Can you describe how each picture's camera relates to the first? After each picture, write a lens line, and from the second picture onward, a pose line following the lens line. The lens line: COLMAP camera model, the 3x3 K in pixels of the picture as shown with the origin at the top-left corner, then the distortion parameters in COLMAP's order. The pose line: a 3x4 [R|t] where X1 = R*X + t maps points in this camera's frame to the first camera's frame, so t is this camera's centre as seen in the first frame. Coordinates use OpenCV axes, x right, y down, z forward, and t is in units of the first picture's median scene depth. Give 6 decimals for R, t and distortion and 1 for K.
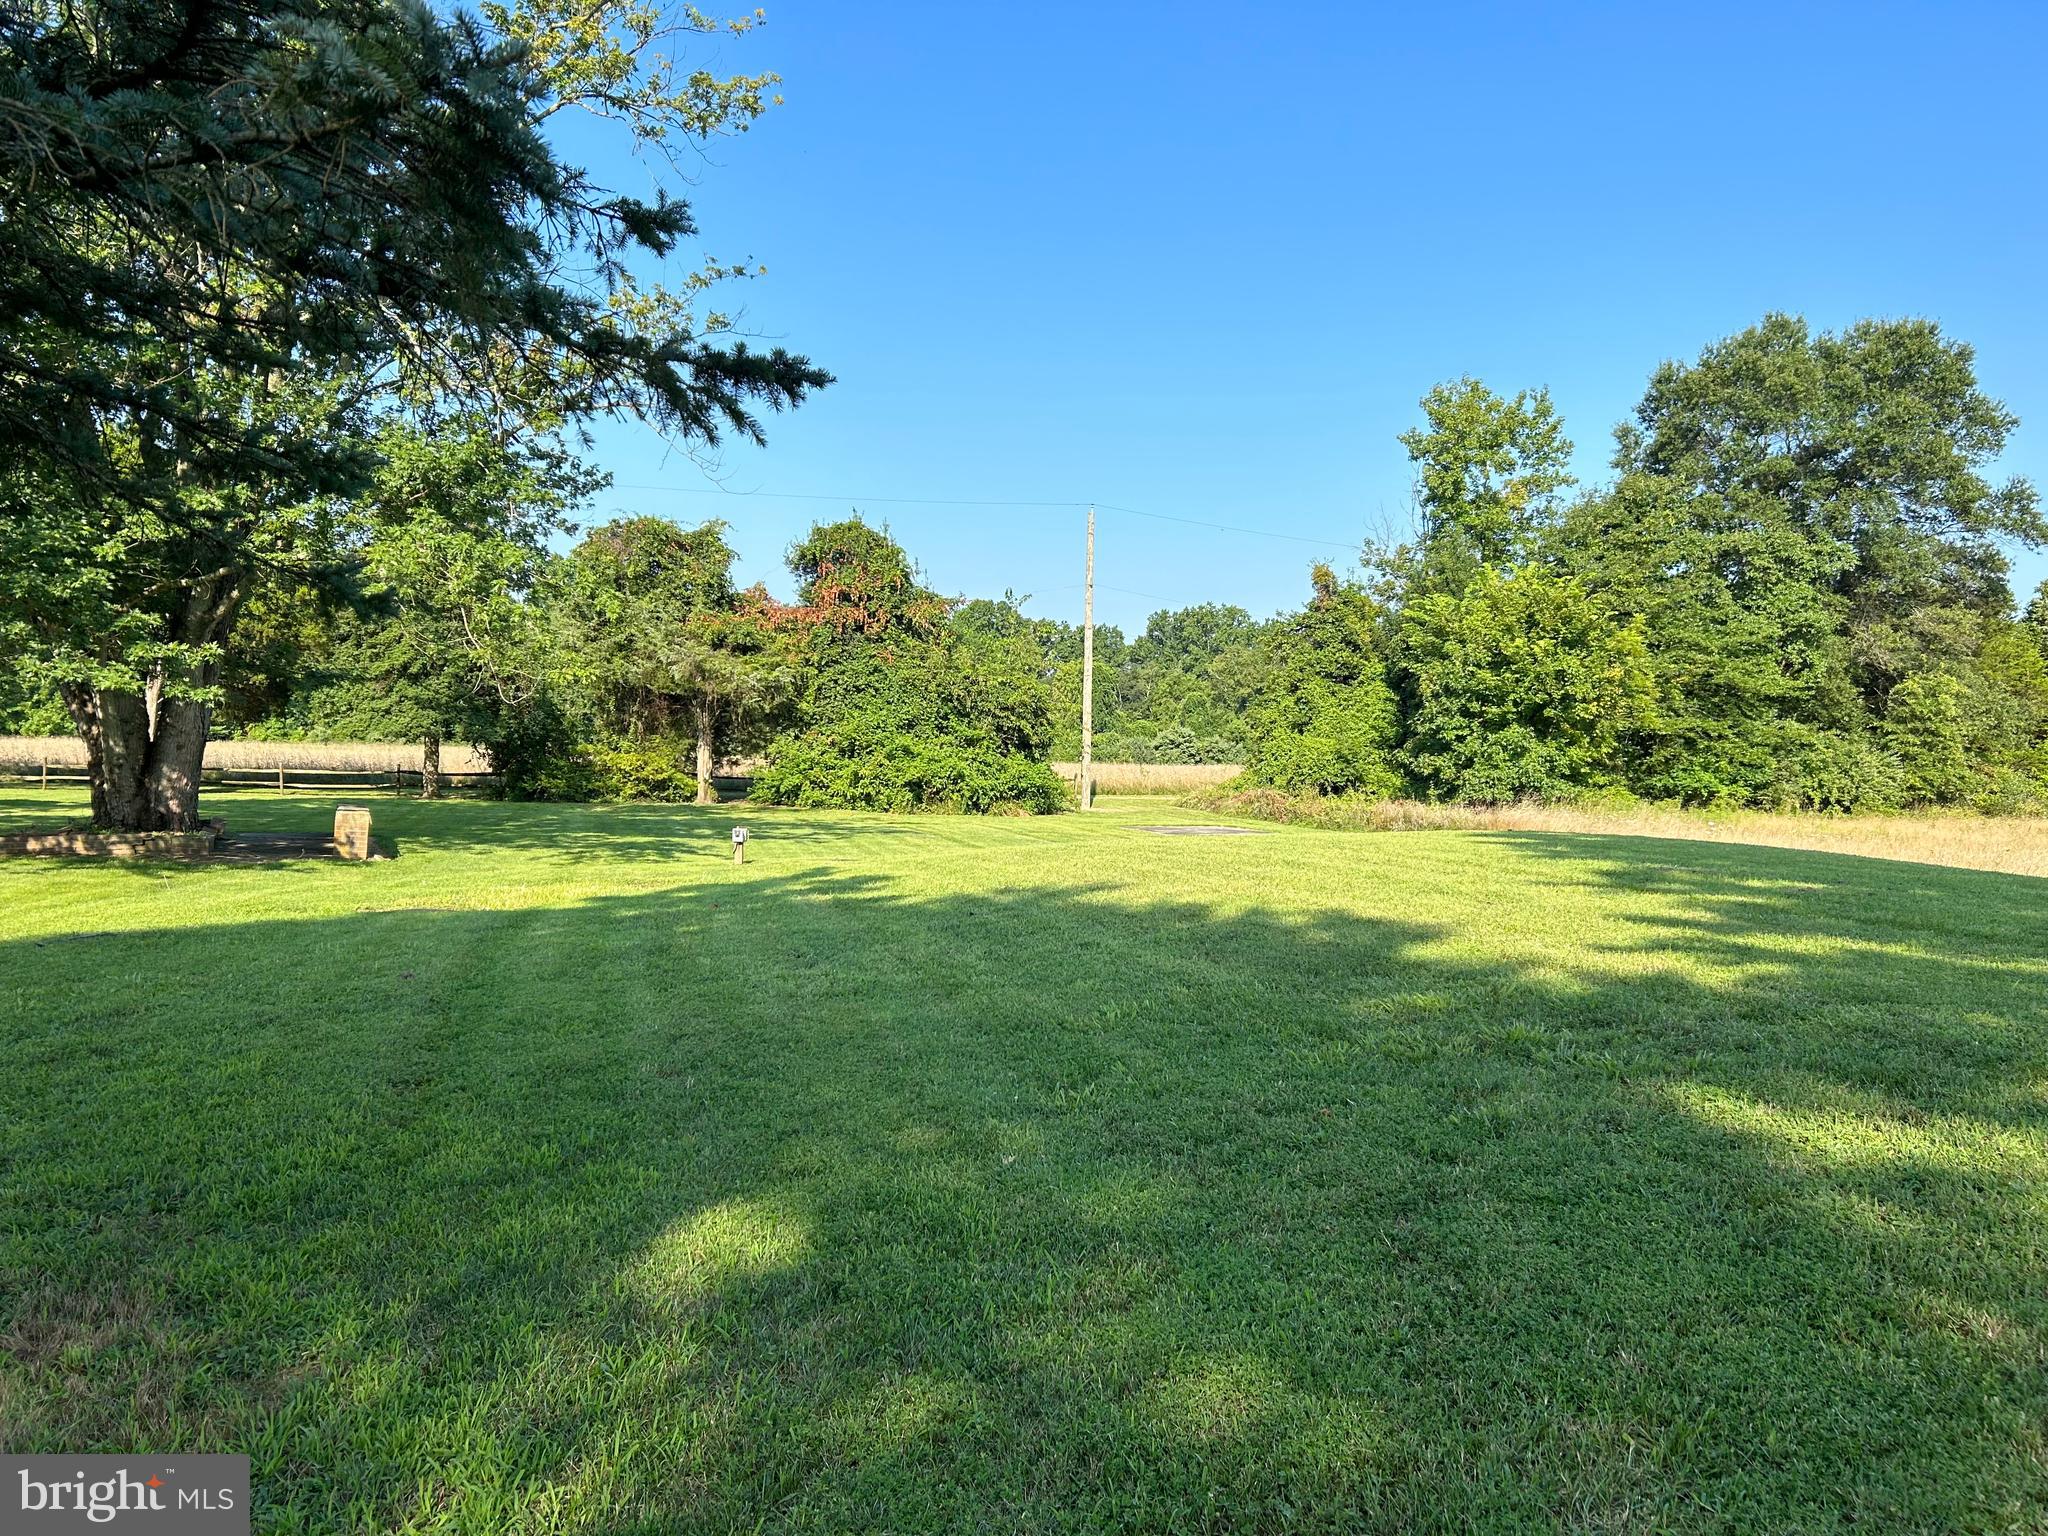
lens RADIAL K [[1543.8, 0, 1034.8], [0, 1543.8, 784.5], [0, 0, 1]] dist [0.065037, -0.071500]
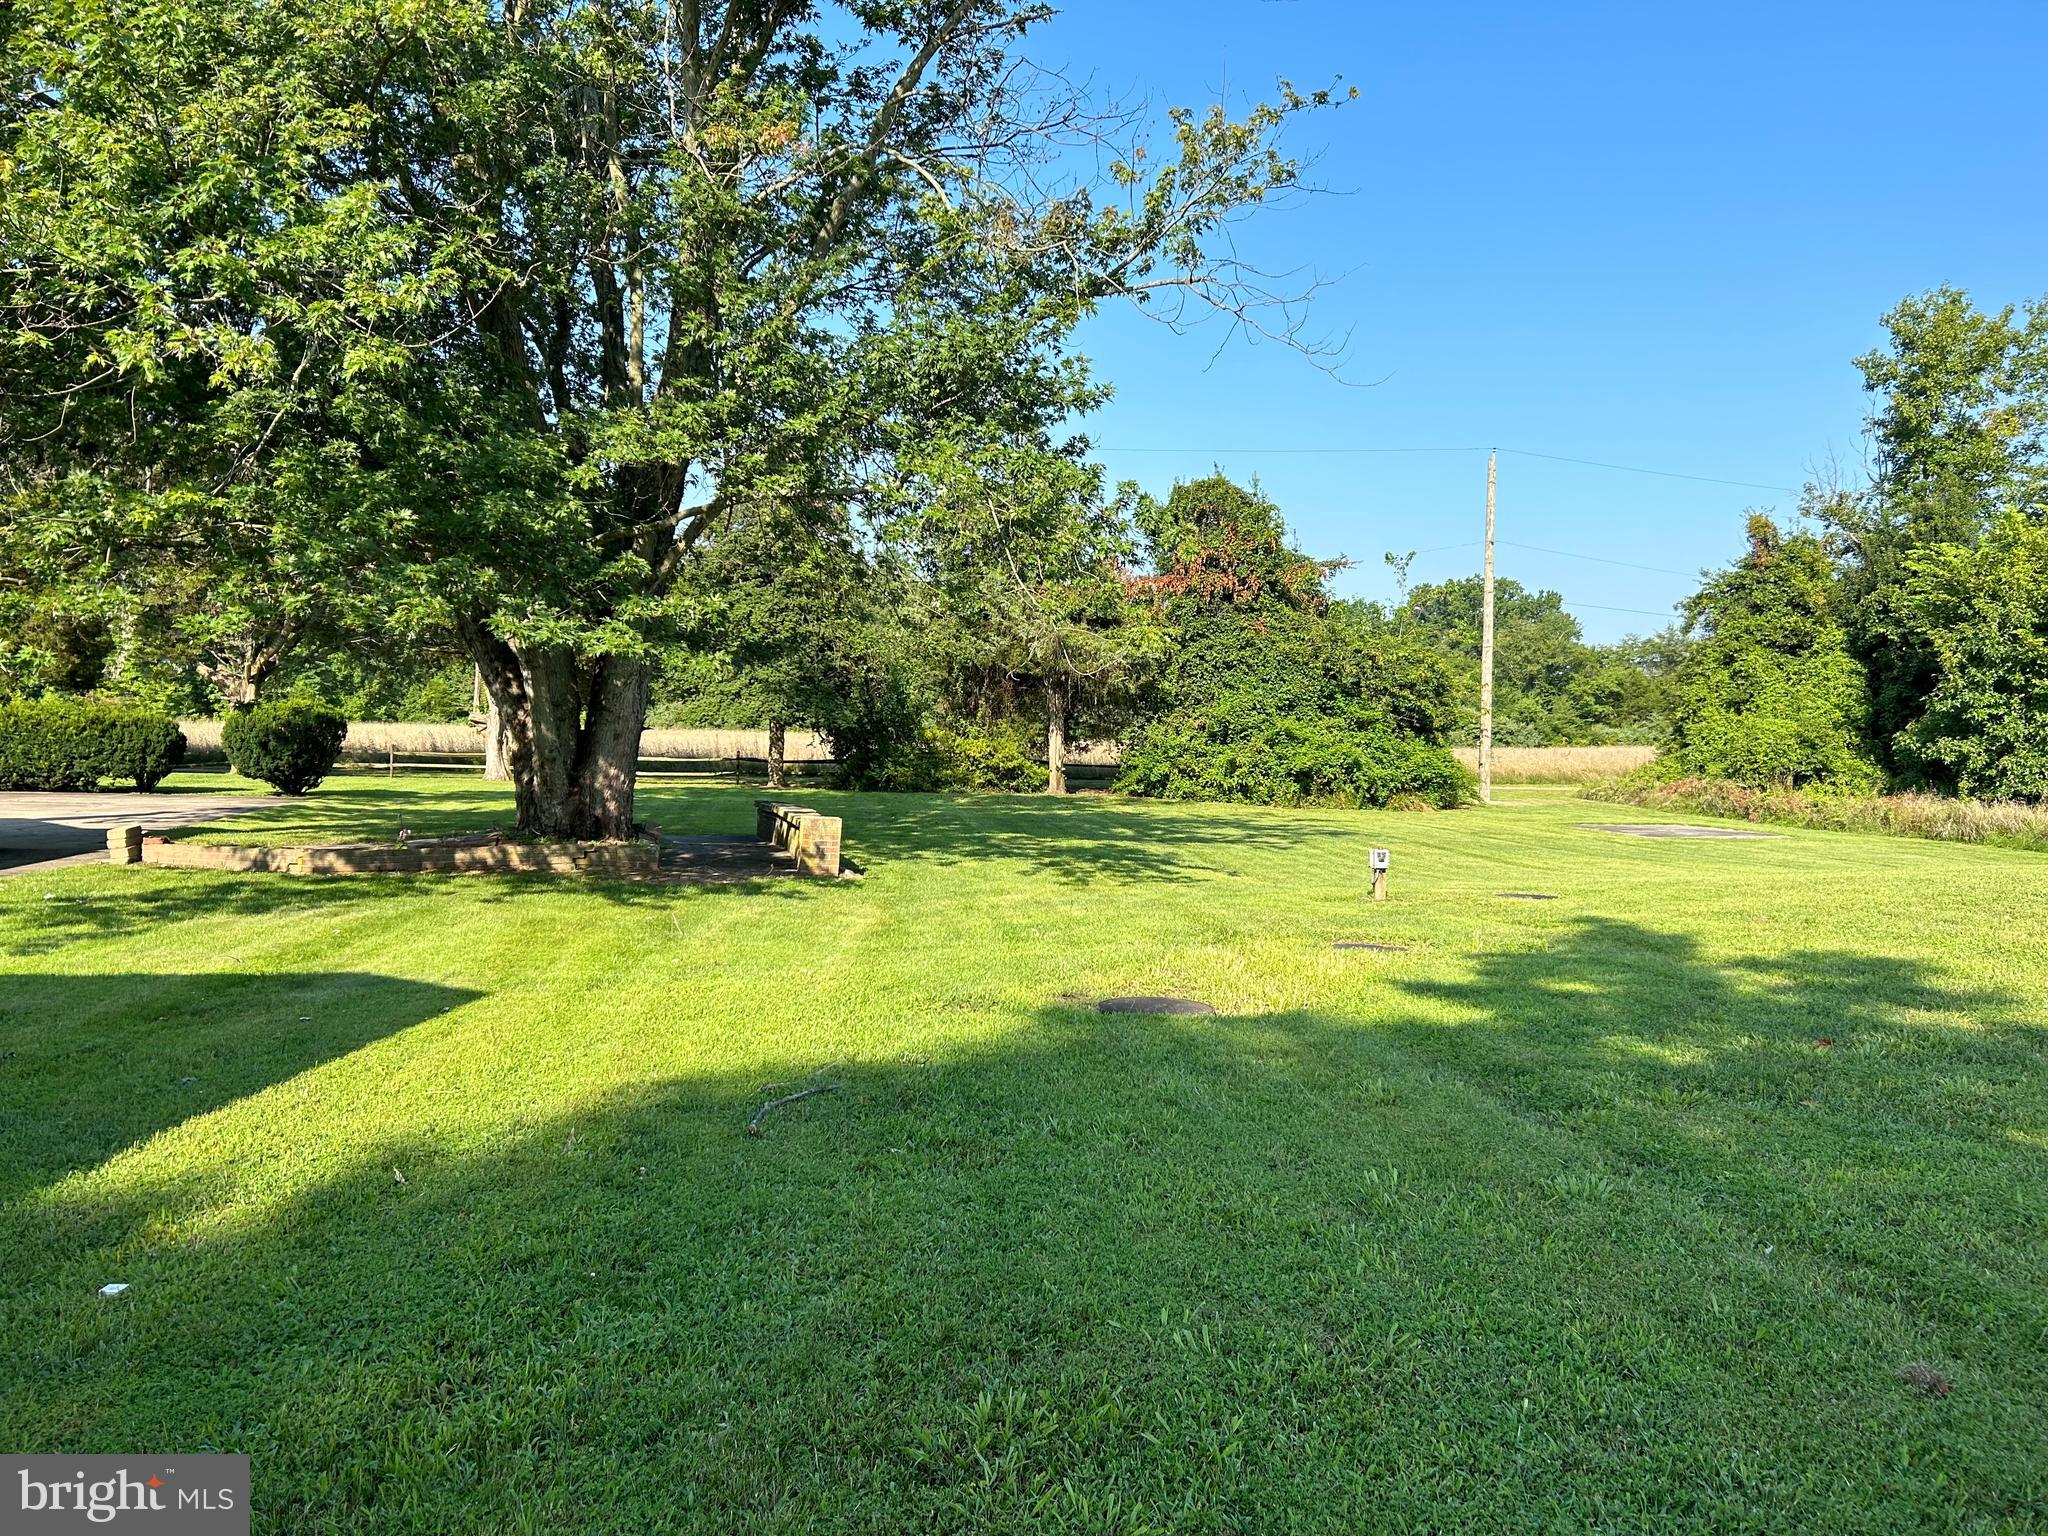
lens RADIAL K [[1543.8, 0, 1019.3], [0, 1543.8, 767.1], [0, 0, 1]] dist [0.065037, -0.071500]
pose [[0.988116, 0.000855, -0.153708, -0.099327], [-0.000922, 1.000000, -0.000364, -0.003306], [0.153708, 0.000502, 0.988116, 0.107960]]
